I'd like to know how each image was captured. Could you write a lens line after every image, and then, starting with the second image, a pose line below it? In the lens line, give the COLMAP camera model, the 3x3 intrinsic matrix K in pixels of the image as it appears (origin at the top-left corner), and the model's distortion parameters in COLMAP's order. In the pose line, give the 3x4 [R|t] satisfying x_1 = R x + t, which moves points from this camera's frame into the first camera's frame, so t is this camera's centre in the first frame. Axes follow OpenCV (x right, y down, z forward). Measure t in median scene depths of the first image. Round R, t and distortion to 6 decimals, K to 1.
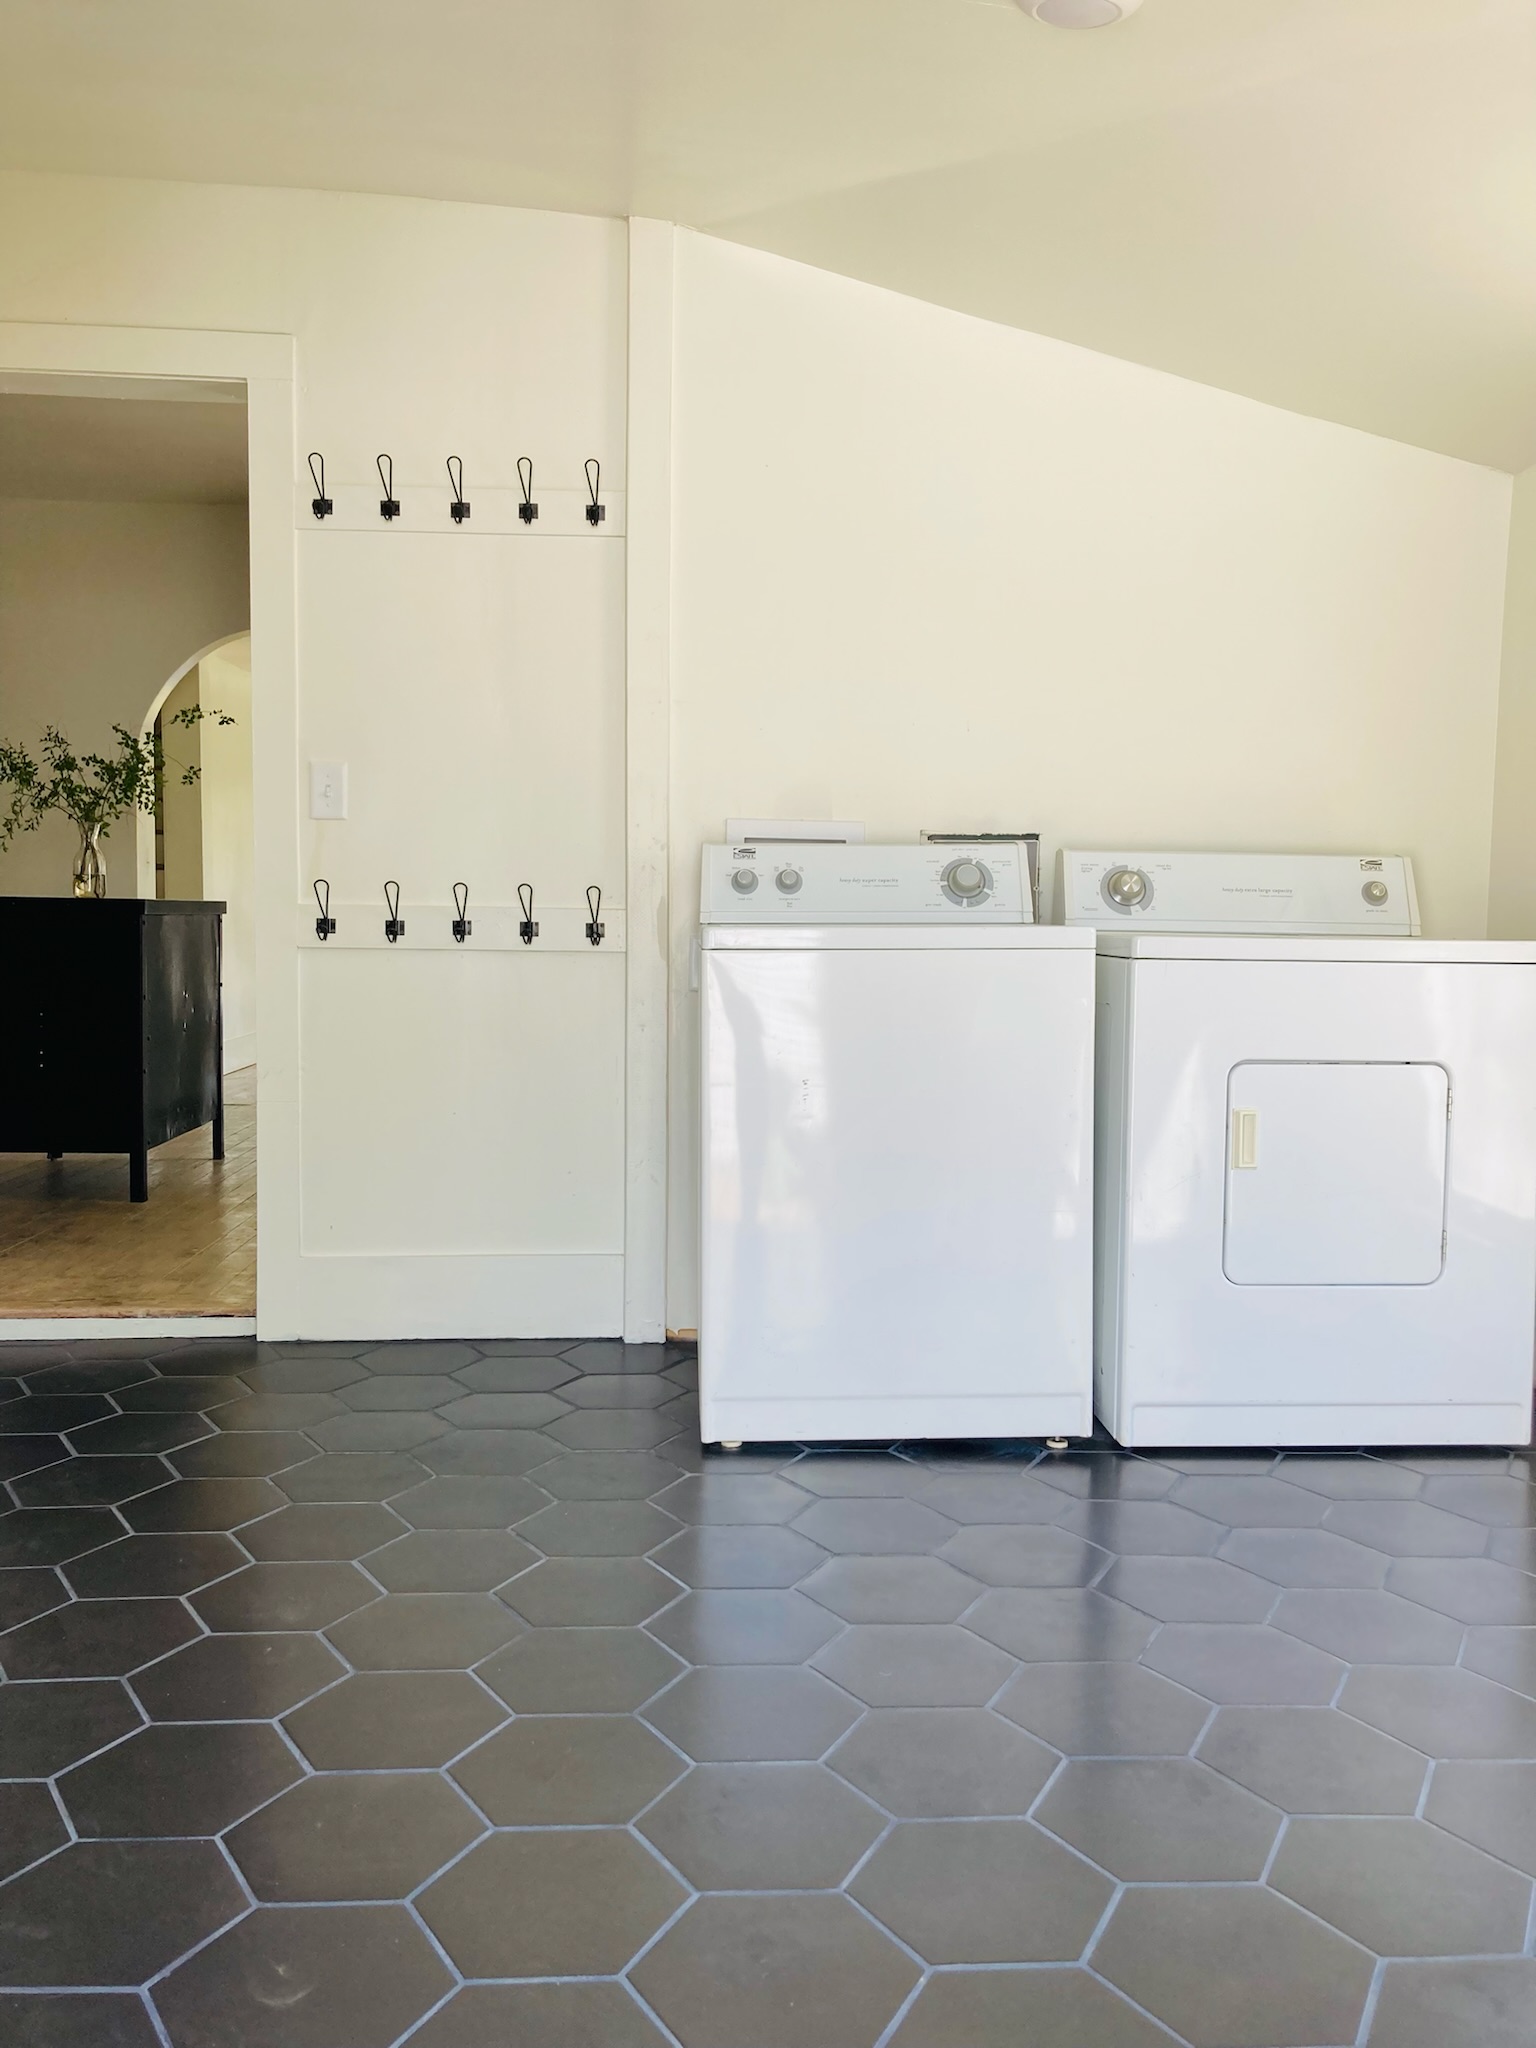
lens RADIAL K [[1681.2, 0, 800.4], [0, 1681.2, 1019.1], [0, 0, 1]] dist [-0.005953, -0.007280]
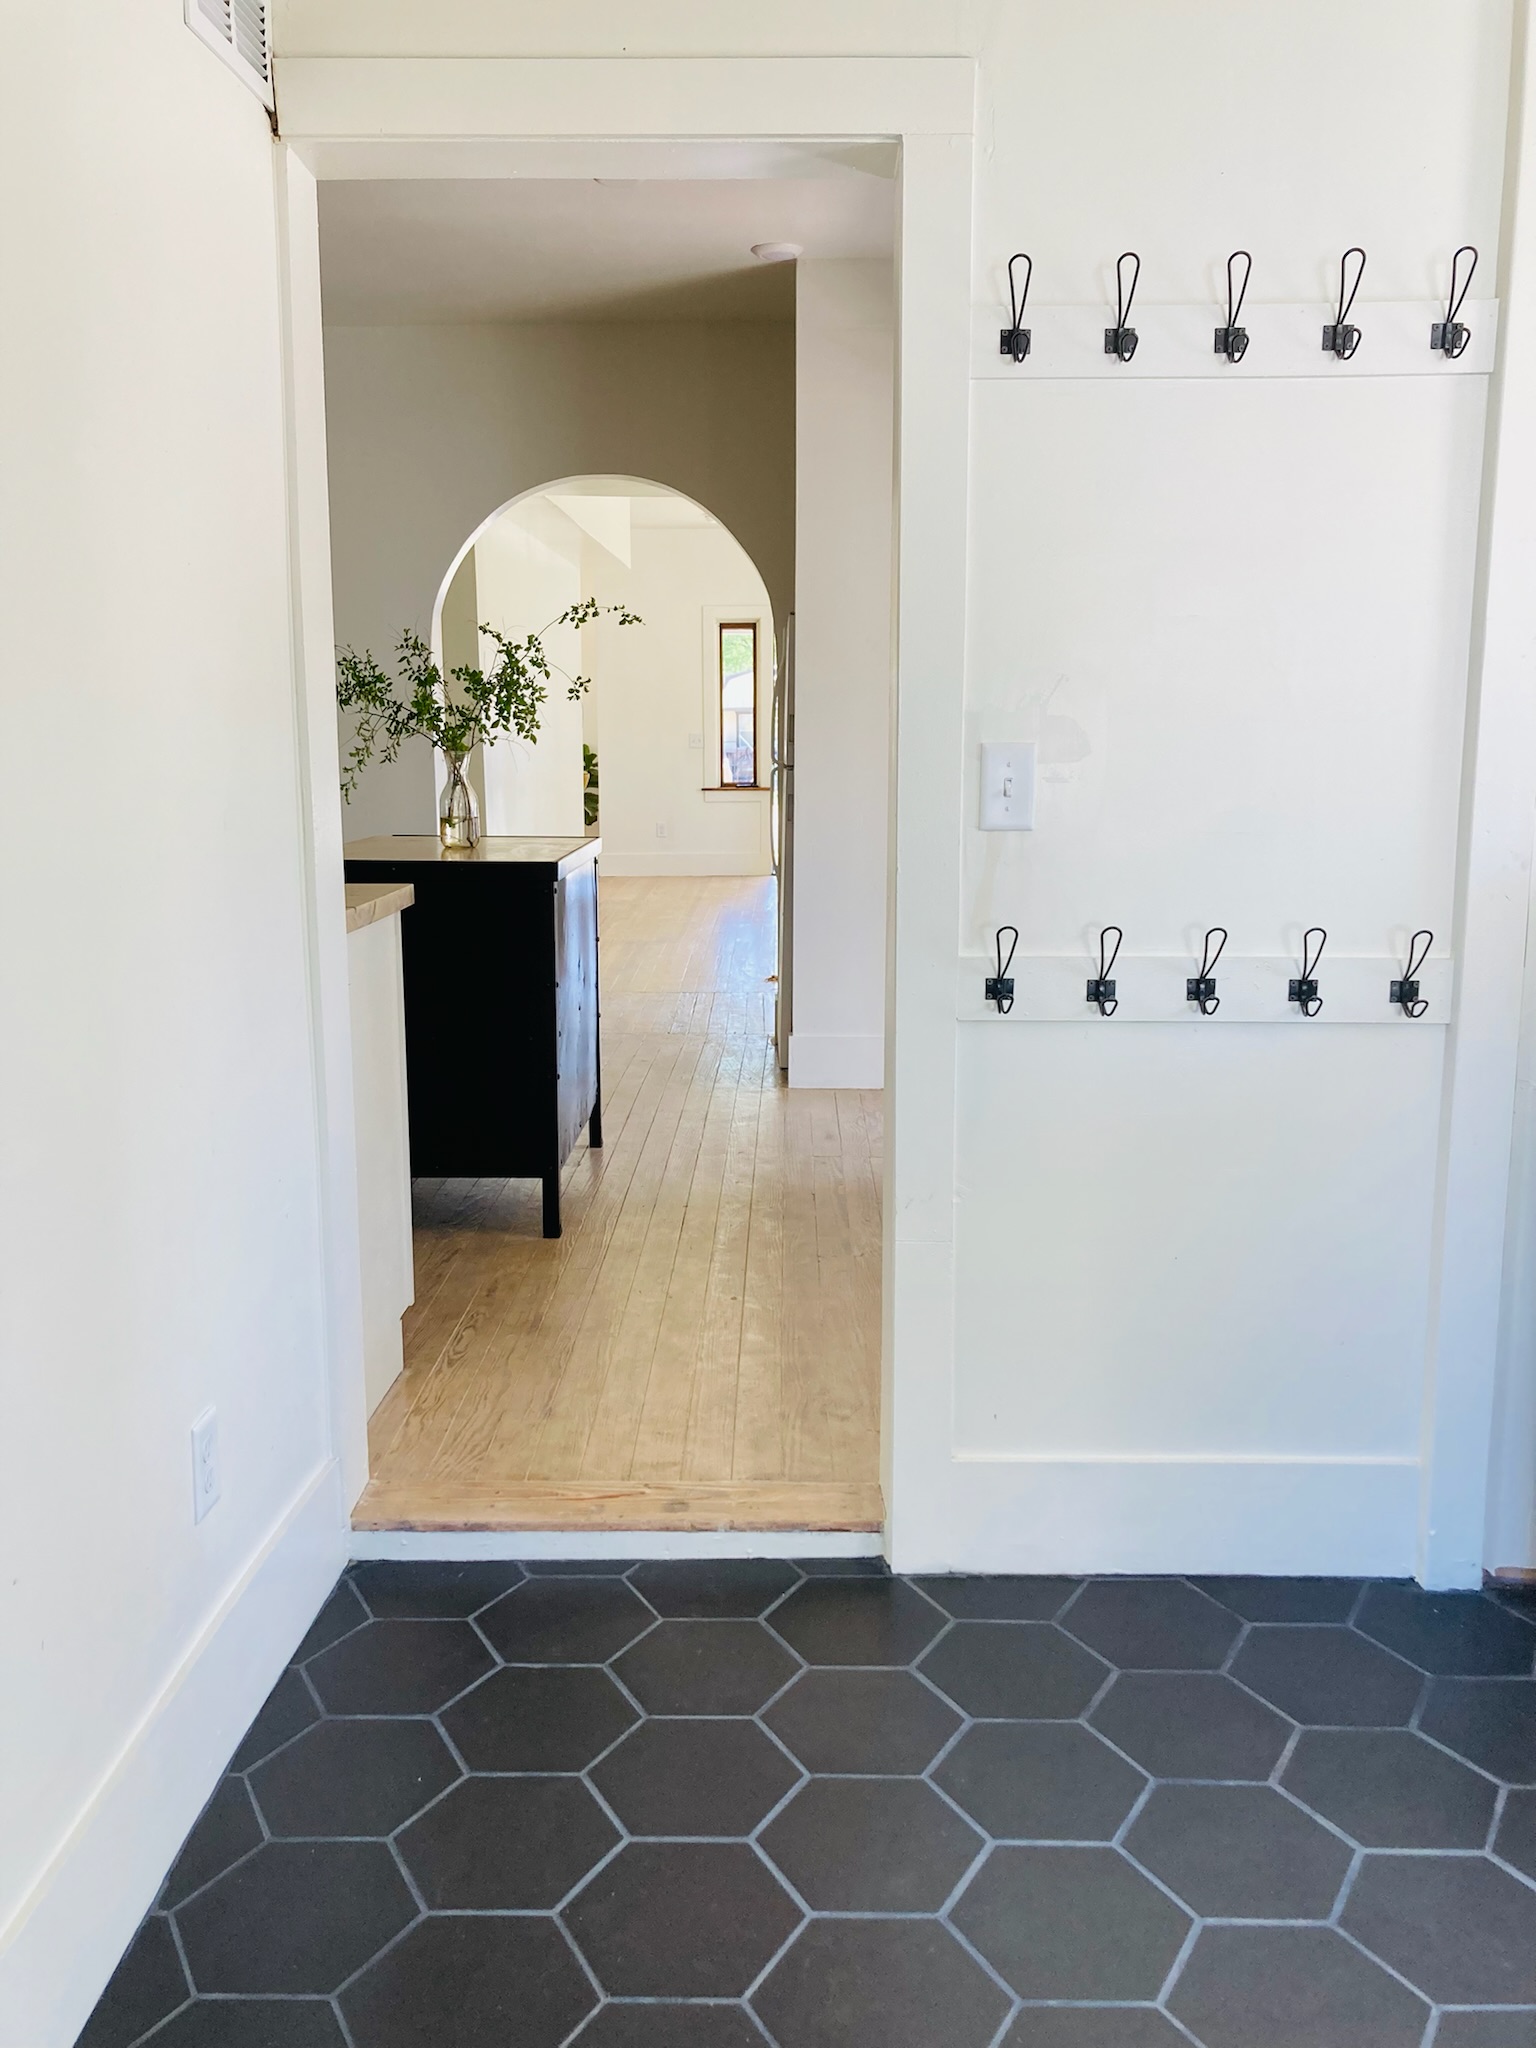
lens RADIAL K [[1677.7, 0, 776.3], [0, 1677.7, 1021.0], [0, 0, 1]] dist [0.004093, -0.011765]
pose [[0.995830, 0.002441, -0.091199, -0.200659], [0.007425, 0.994157, 0.107685, -0.074754], [0.090929, -0.107913, 0.989993, 0.210842]]
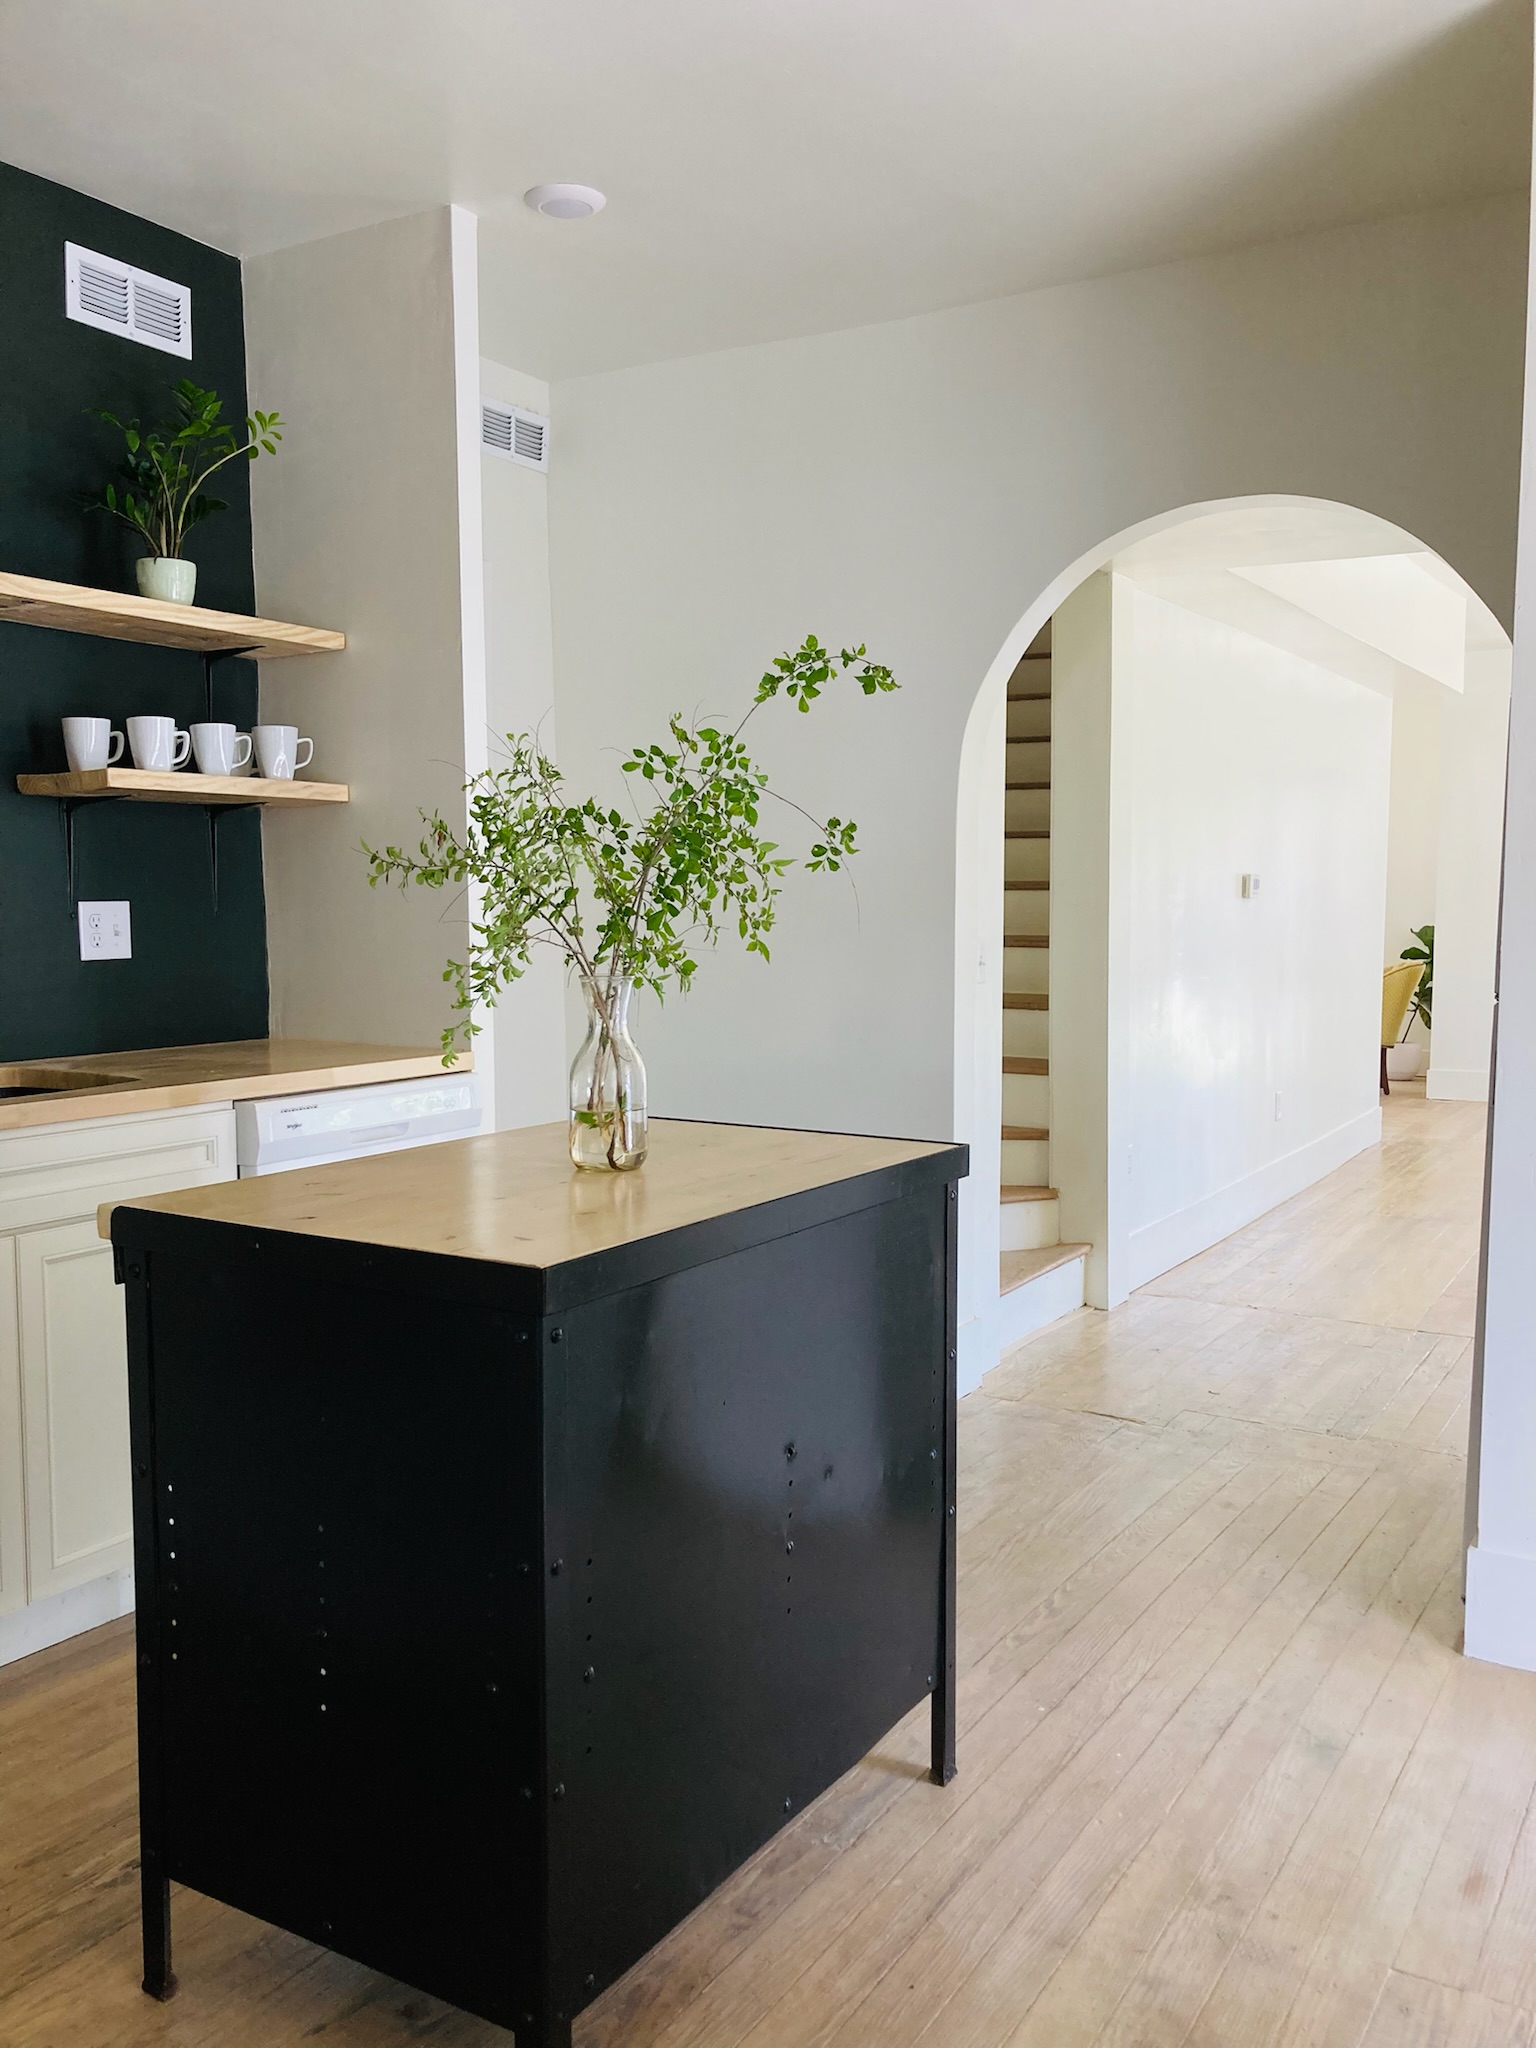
lens RADIAL K [[1677.7, 0, 776.3], [0, 1677.7, 1021.0], [0, 0, 1]] dist [0.004093, -0.011765]
pose [[0.807771, 0.037975, -0.588272, -0.164940], [-0.030367, 0.999279, 0.022809, -0.117590], [0.588714, -0.000560, 0.808341, 0.720276]]
